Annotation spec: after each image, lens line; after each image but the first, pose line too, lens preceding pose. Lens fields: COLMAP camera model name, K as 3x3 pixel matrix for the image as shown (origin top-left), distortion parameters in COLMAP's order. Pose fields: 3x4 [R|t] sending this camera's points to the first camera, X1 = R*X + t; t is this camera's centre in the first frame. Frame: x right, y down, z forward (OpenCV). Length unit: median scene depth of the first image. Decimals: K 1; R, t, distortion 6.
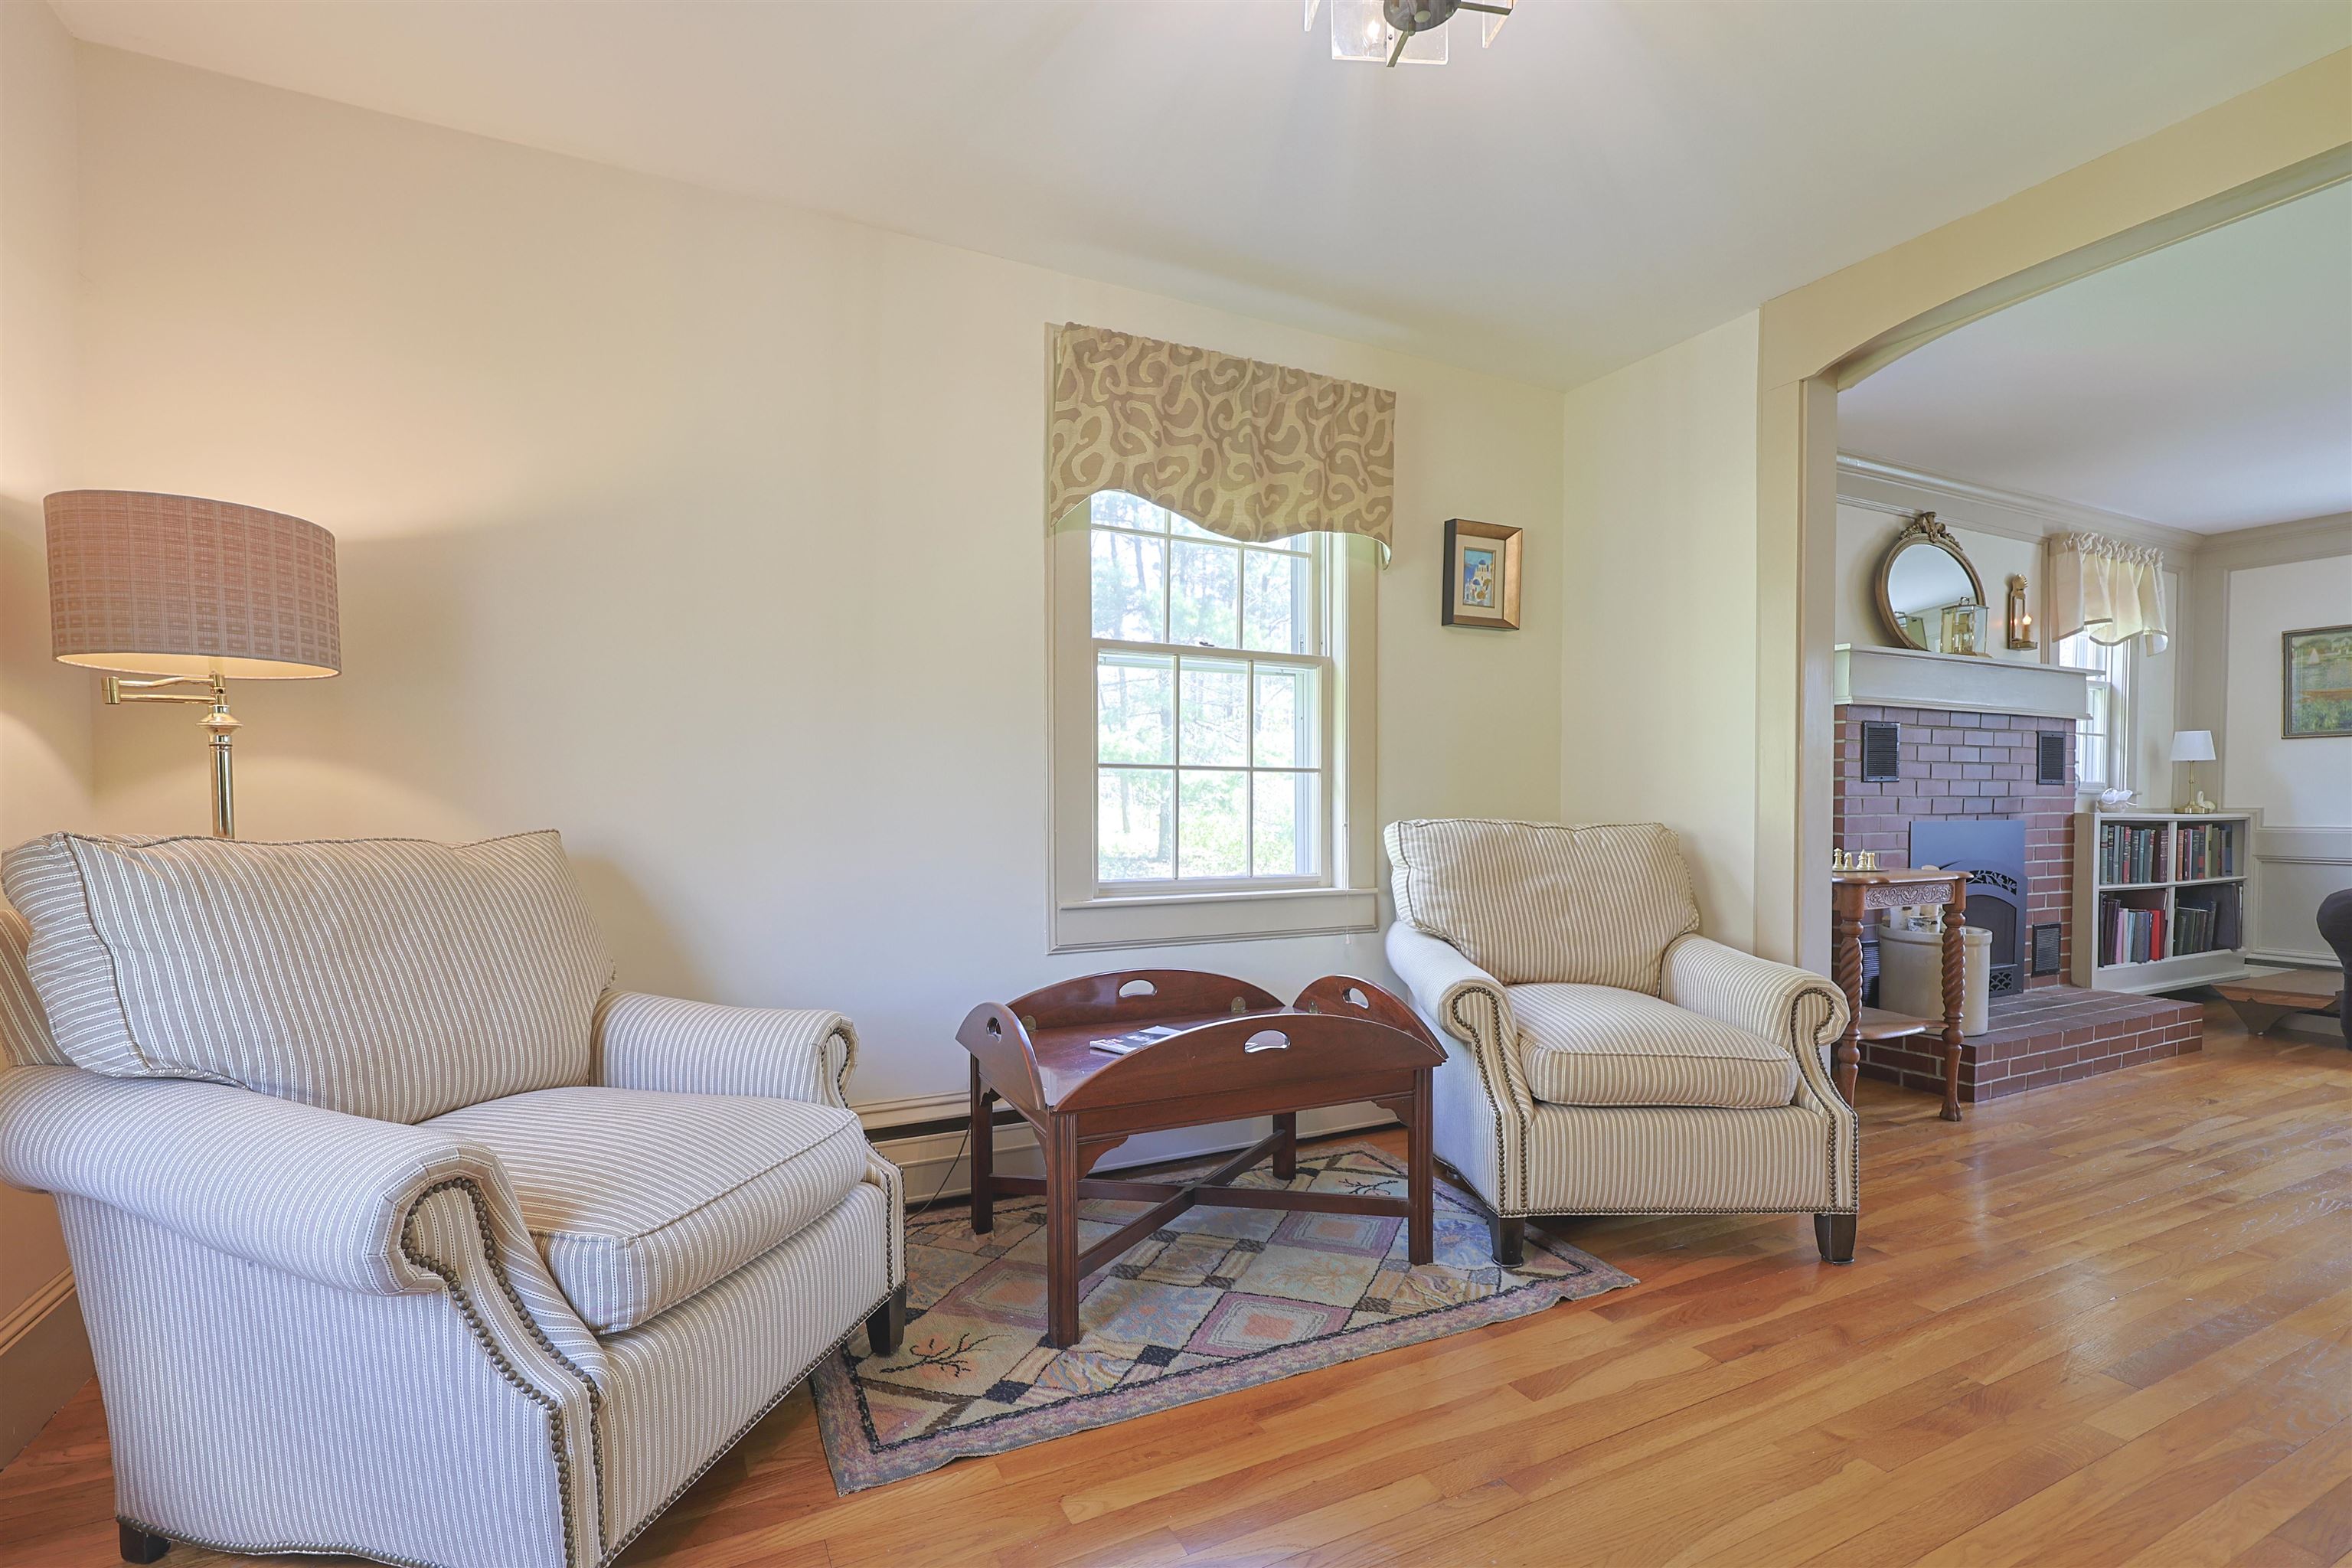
lens RADIAL K [[1013.0, 0, 1167.8], [0, 1013.0, 824.3], [0, 0, 1]] dist [0.002462, -0.000066]
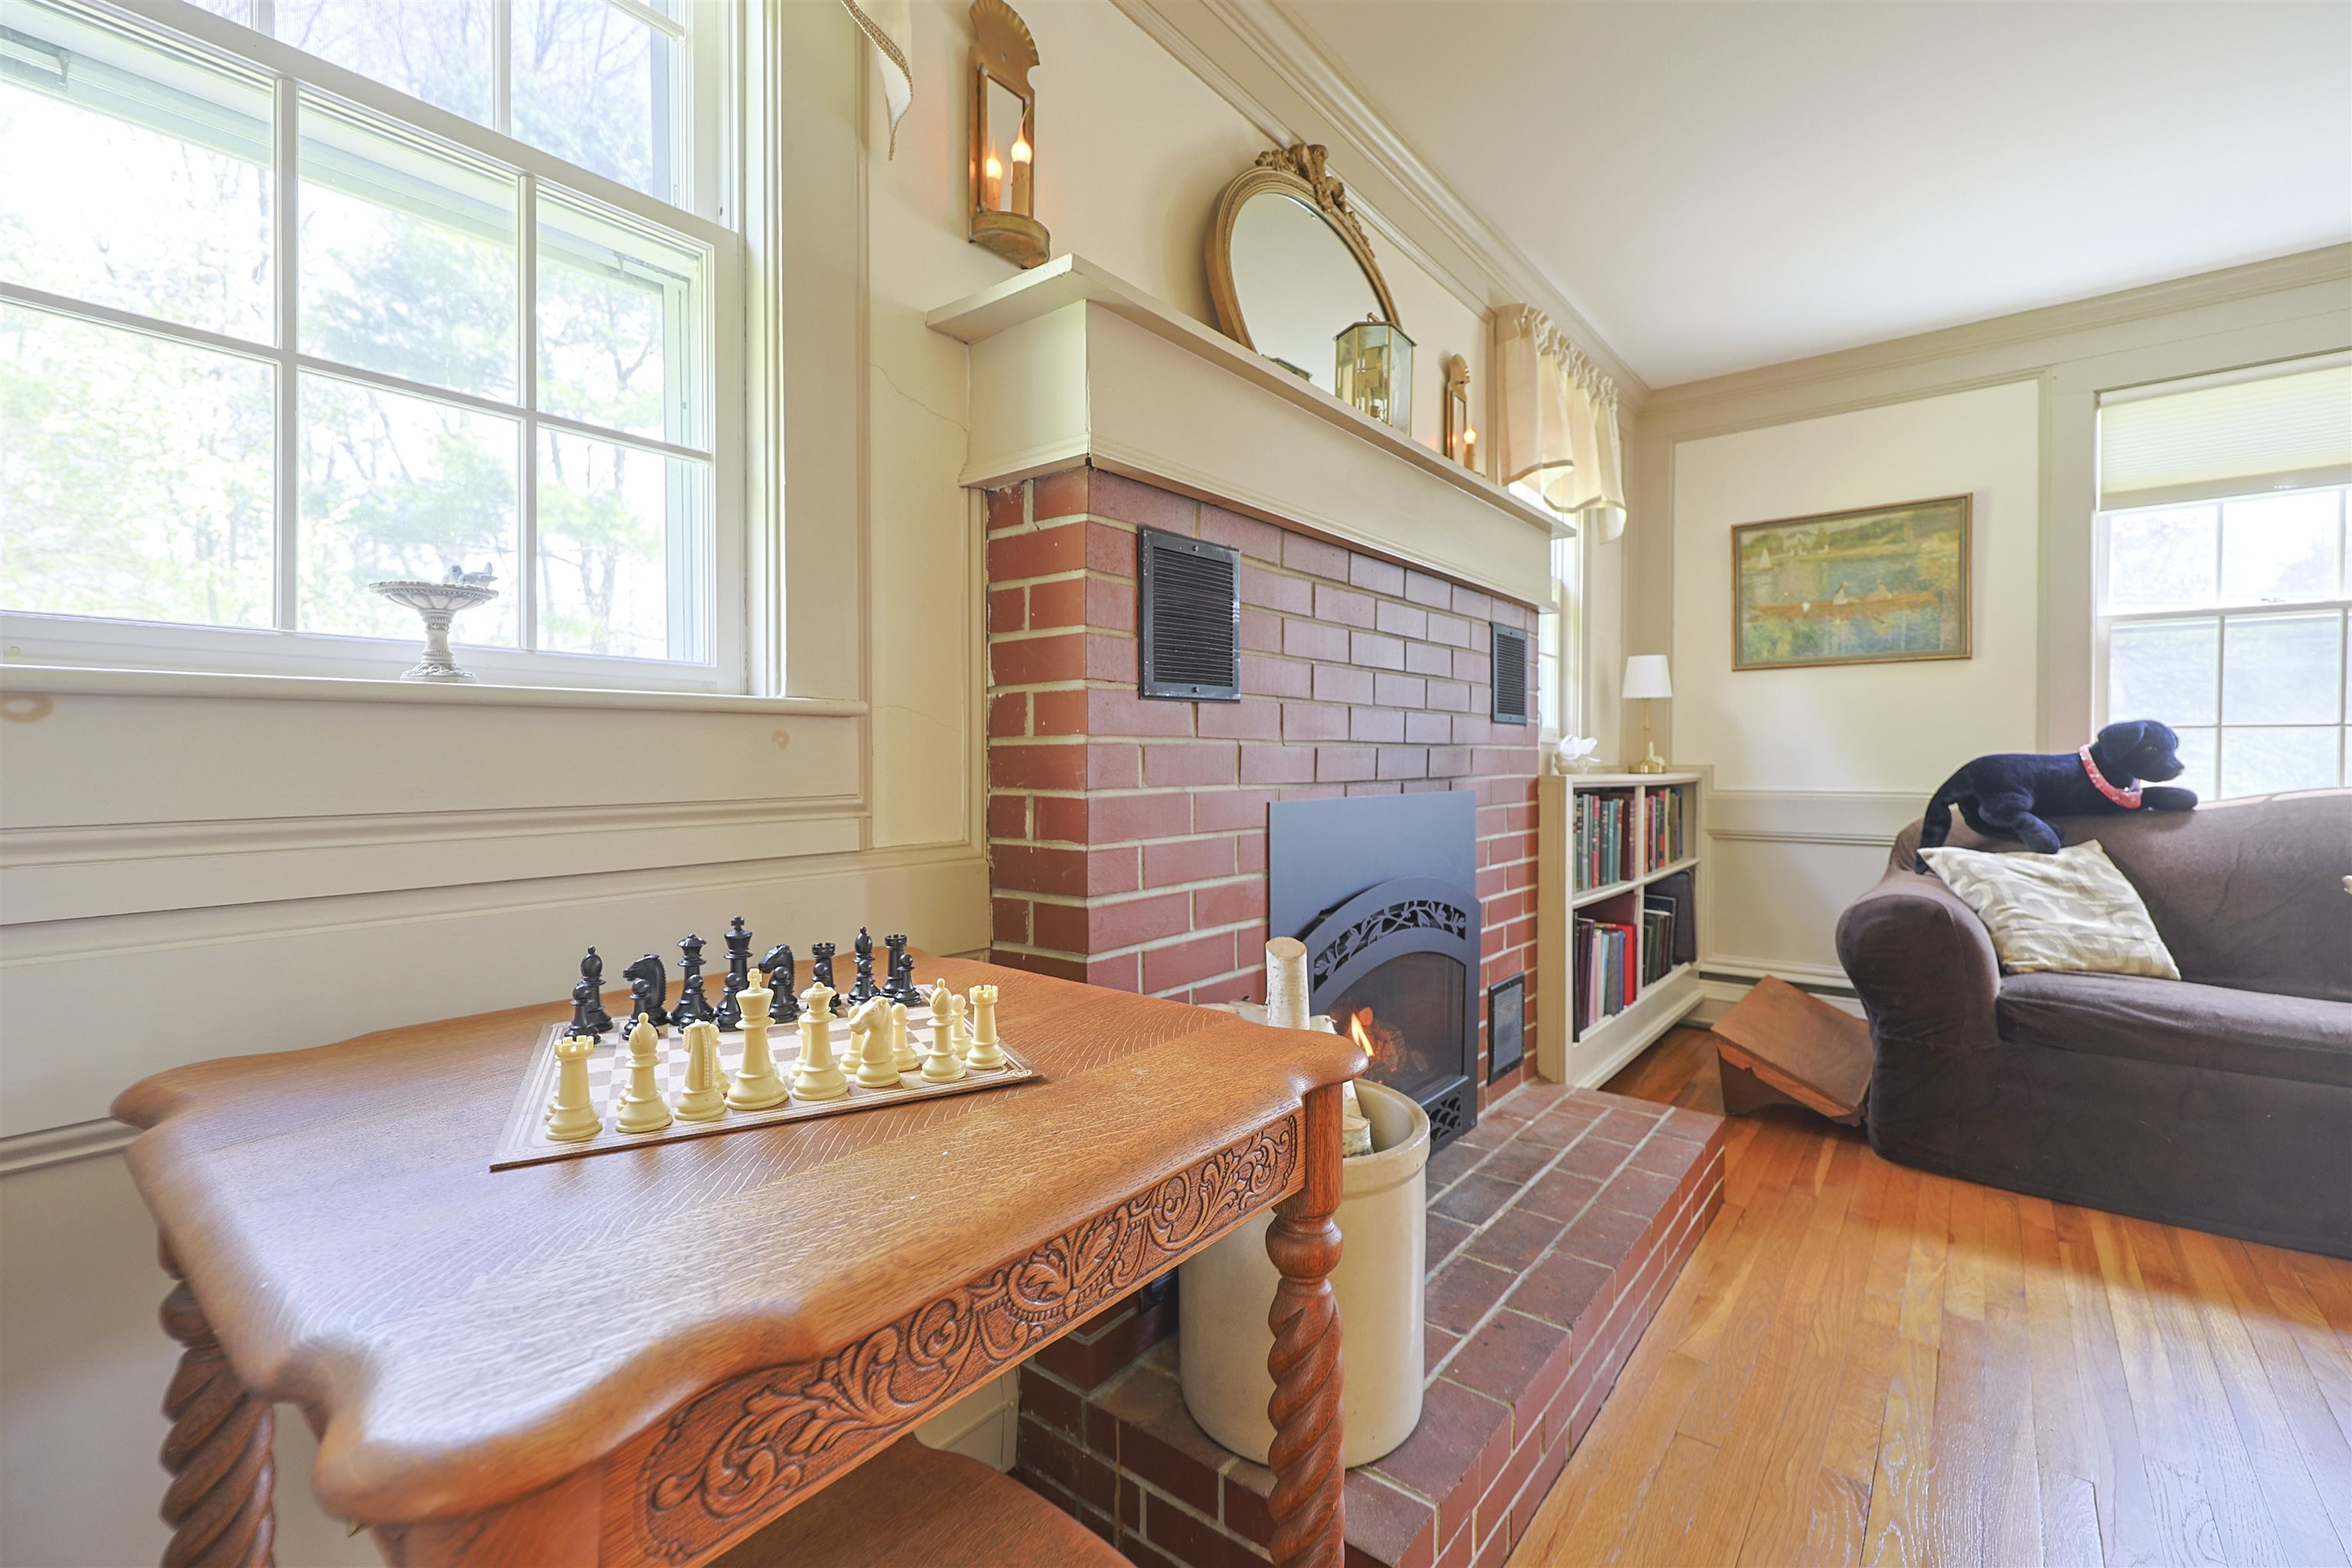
lens RADIAL K [[1013.0, 0, 1188.3], [0, 1013.0, 775.8], [0, 0, 1]] dist [0.002462, -0.000066]
pose [[0.895869, -0.007040, 0.444263, 0.586410], [0.008933, 0.999958, -0.002168, -0.014329], [-0.444229, 0.005911, 0.895894, 0.730093]]
